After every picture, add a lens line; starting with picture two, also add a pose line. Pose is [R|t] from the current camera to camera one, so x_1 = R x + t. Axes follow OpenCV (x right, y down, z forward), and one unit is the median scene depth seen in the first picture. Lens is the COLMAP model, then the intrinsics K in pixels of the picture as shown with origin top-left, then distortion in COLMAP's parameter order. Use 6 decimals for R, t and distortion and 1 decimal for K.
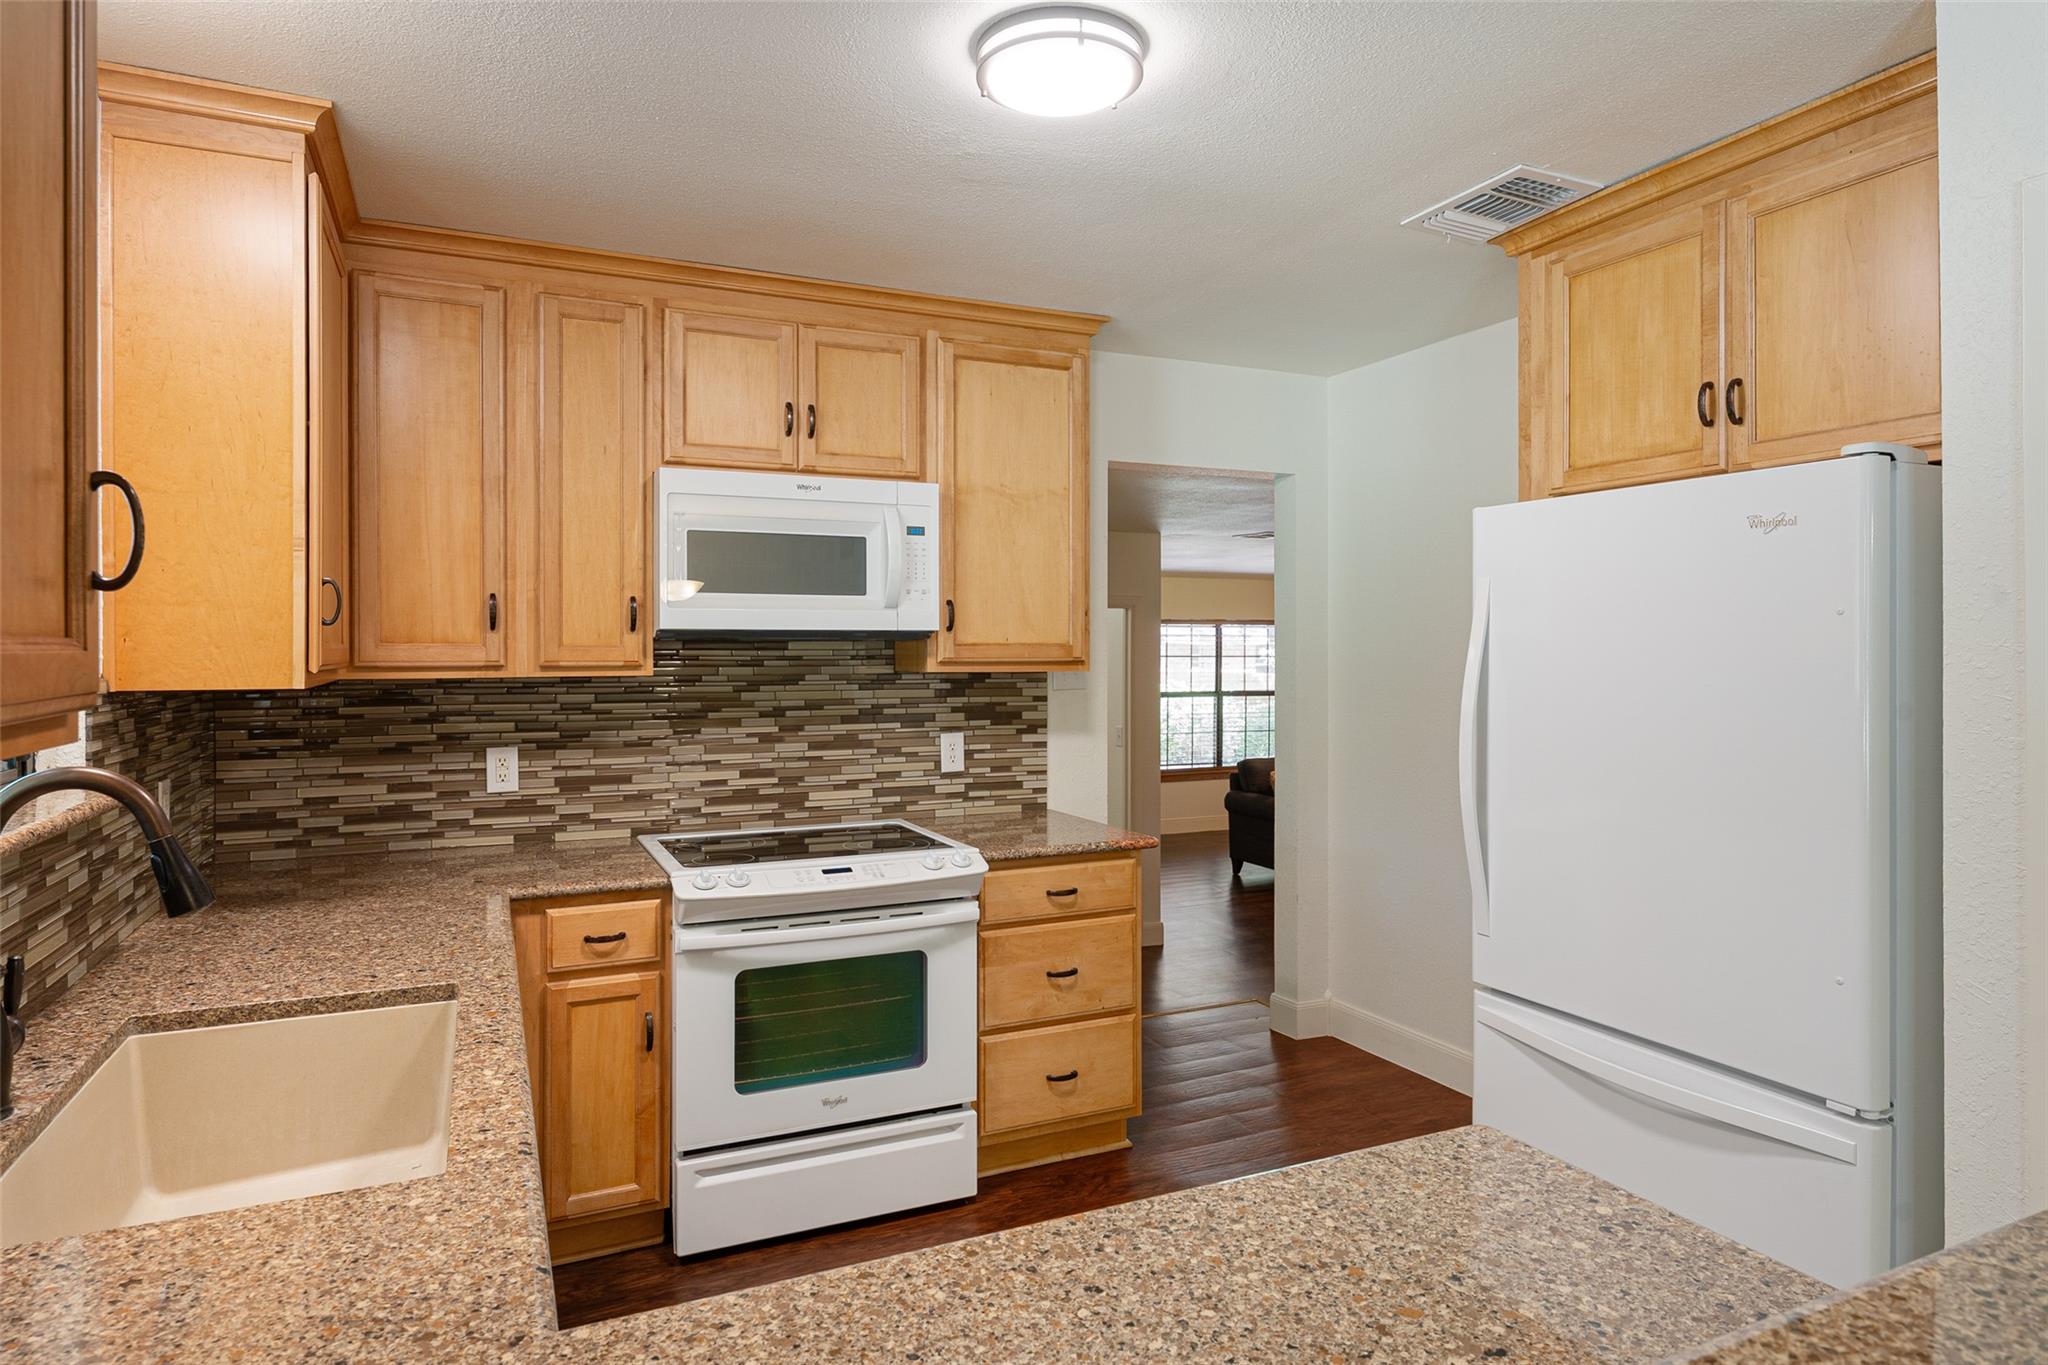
lens RADIAL K [[1181.7, 0, 1017.0], [0, 1181.7, 650.6], [0, 0, 1]] dist [0.000875, 0.001084]
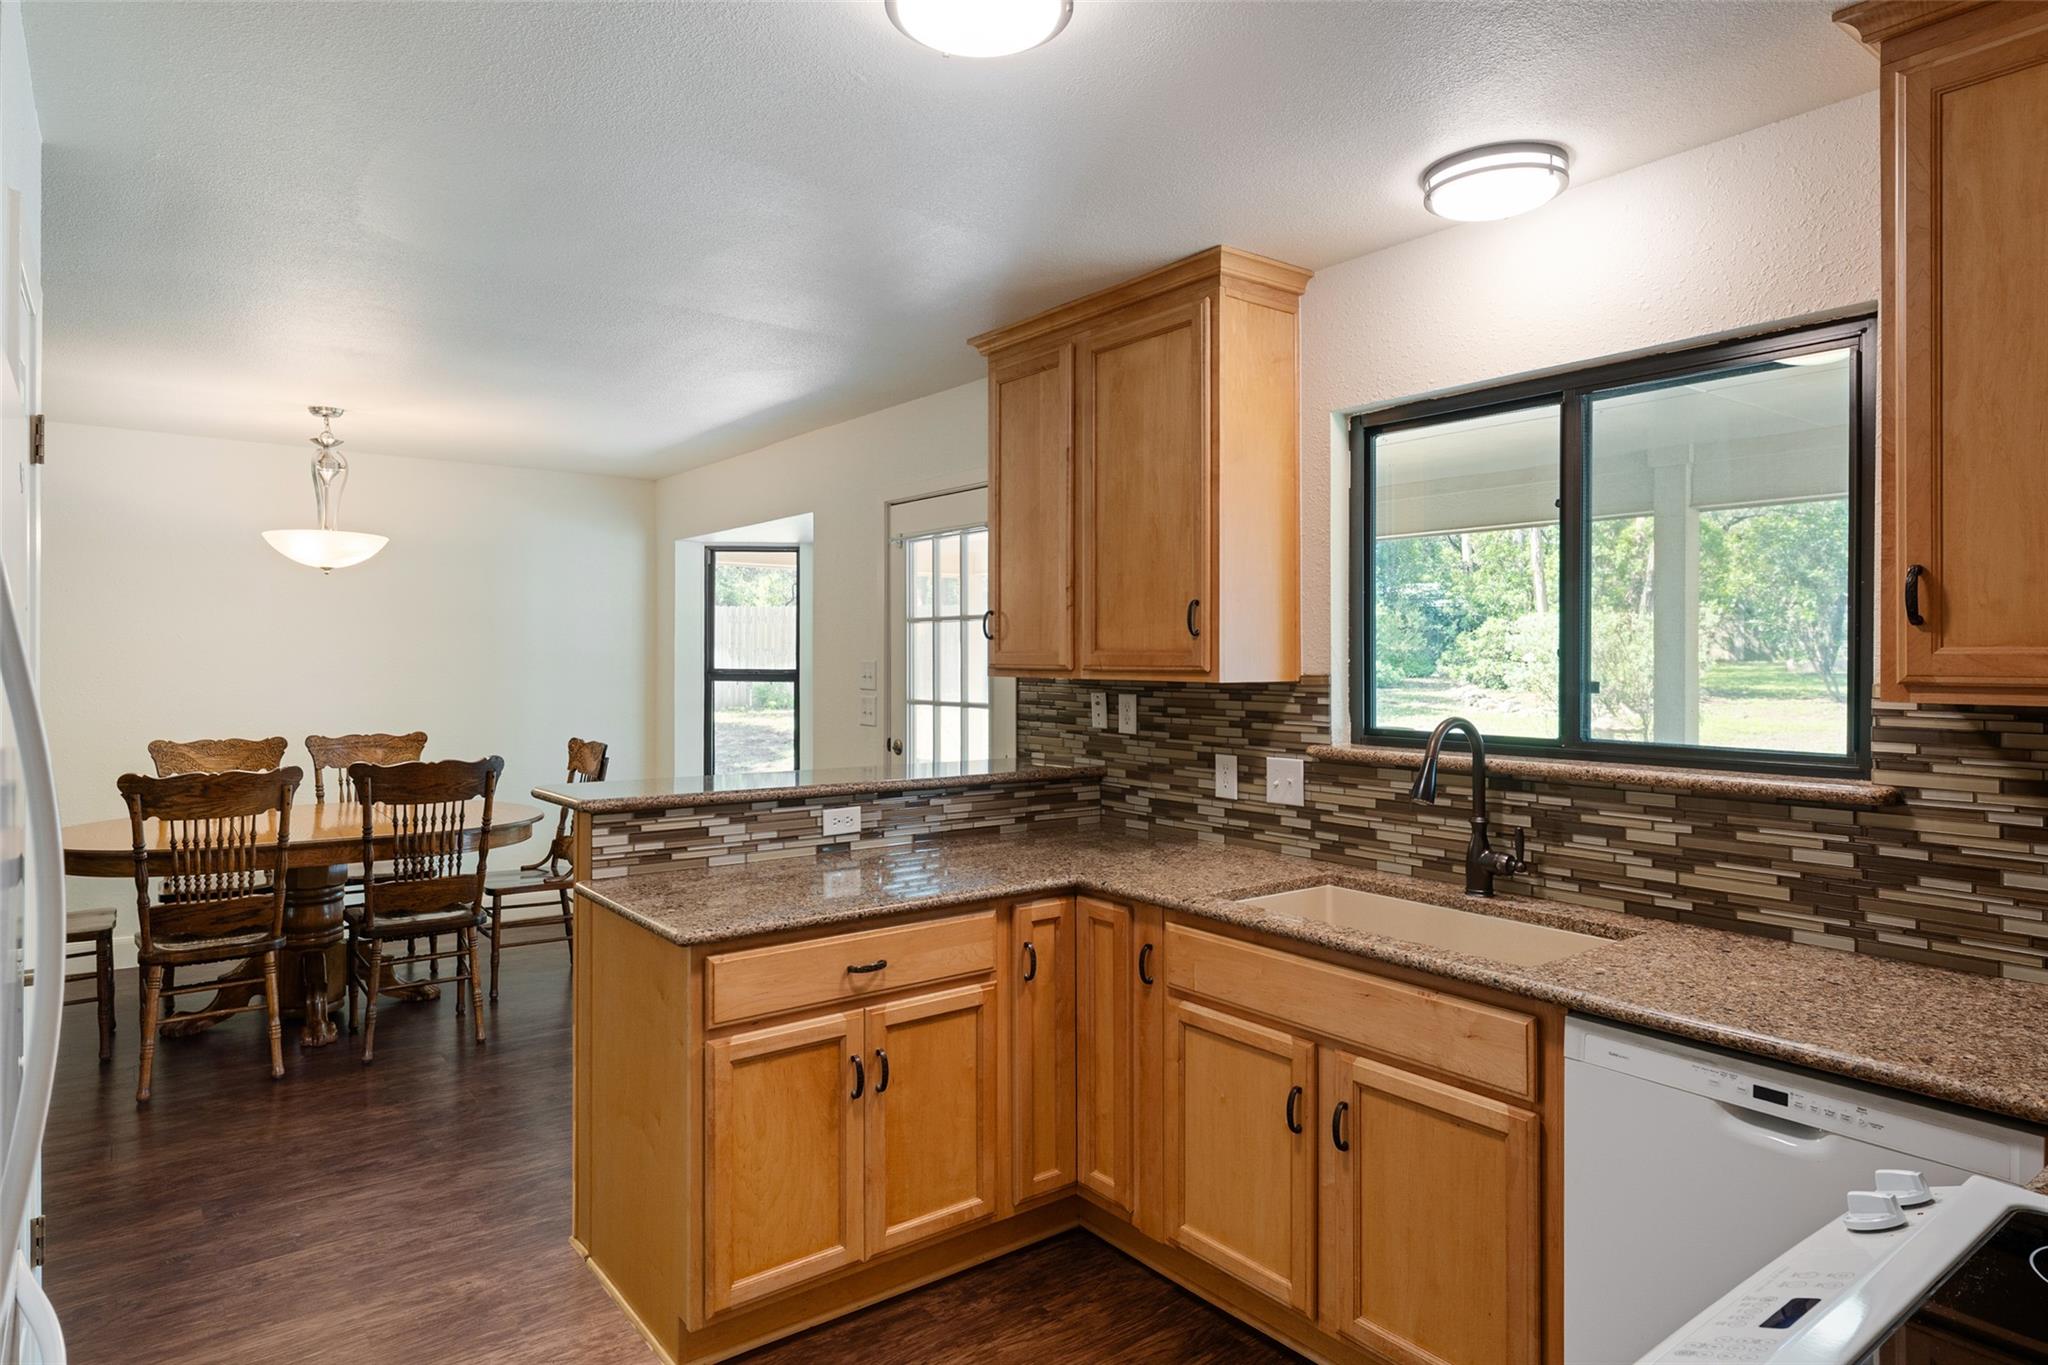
lens RADIAL K [[1181.7, 0, 1006.1], [0, 1181.7, 652.4], [0, 0, 1]] dist [0.000875, 0.001084]
pose [[-0.975283, 0.000147, -0.220961, 0.133147], [-0.000771, 0.999991, 0.004069, -0.004729], [0.220960, 0.004139, -0.975274, 1.159212]]
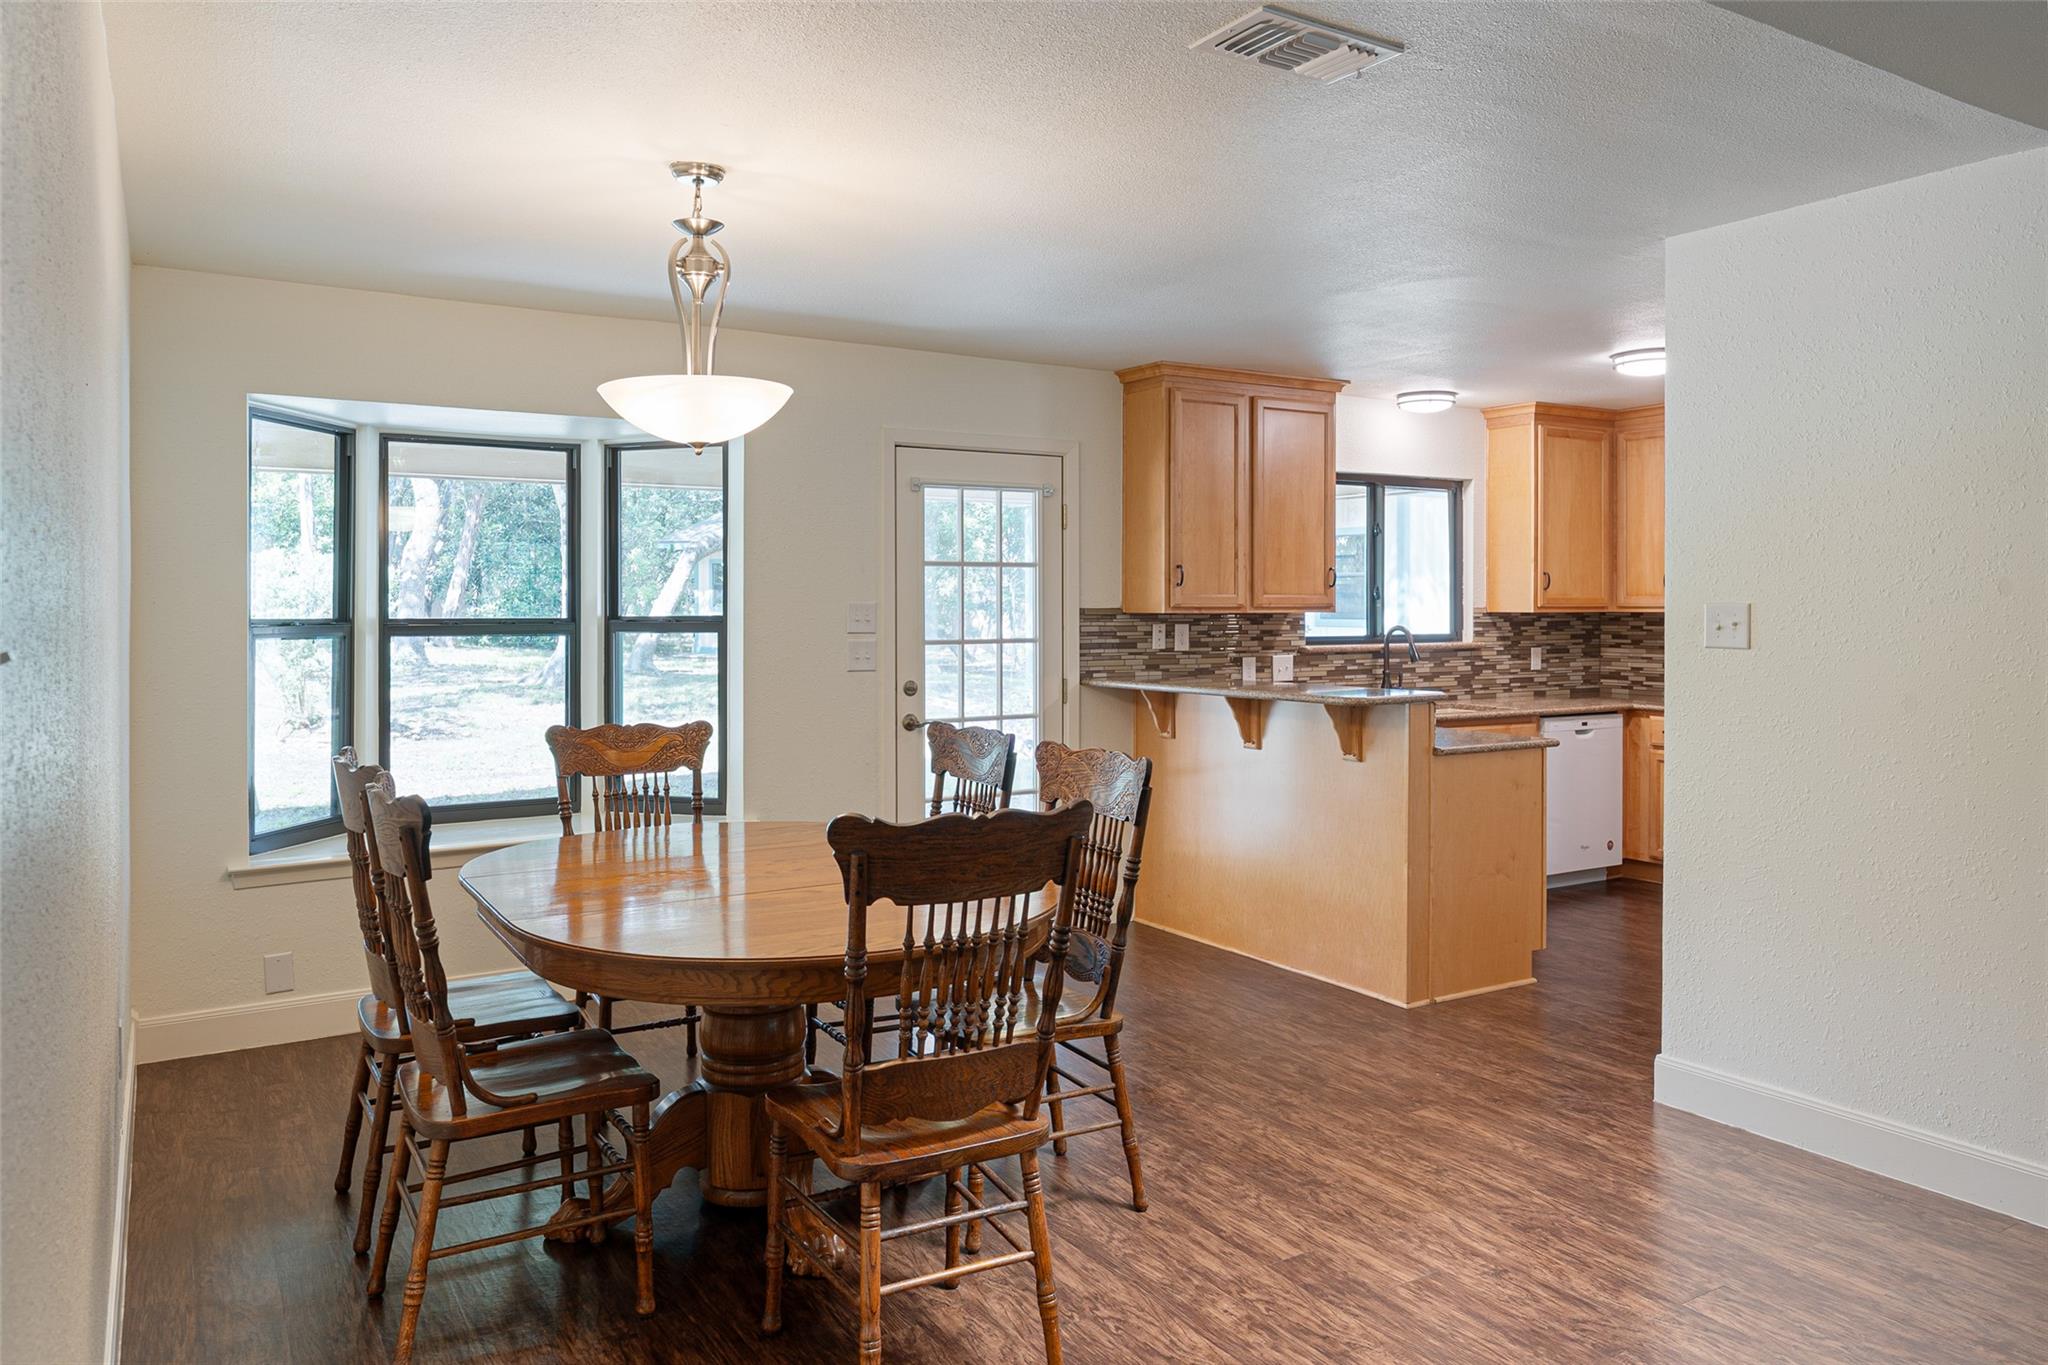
lens RADIAL K [[1390.3, 0, 1014.6], [0, 1390.3, 600.9], [0, 0, 1]] dist [-0.003749, -0.000526]
pose [[0.117032, 0.000422, -0.993128, 1.719255], [-0.005152, 0.999987, -0.000182, 0.008800], [0.993115, 0.005138, 0.117032, -0.408617]]
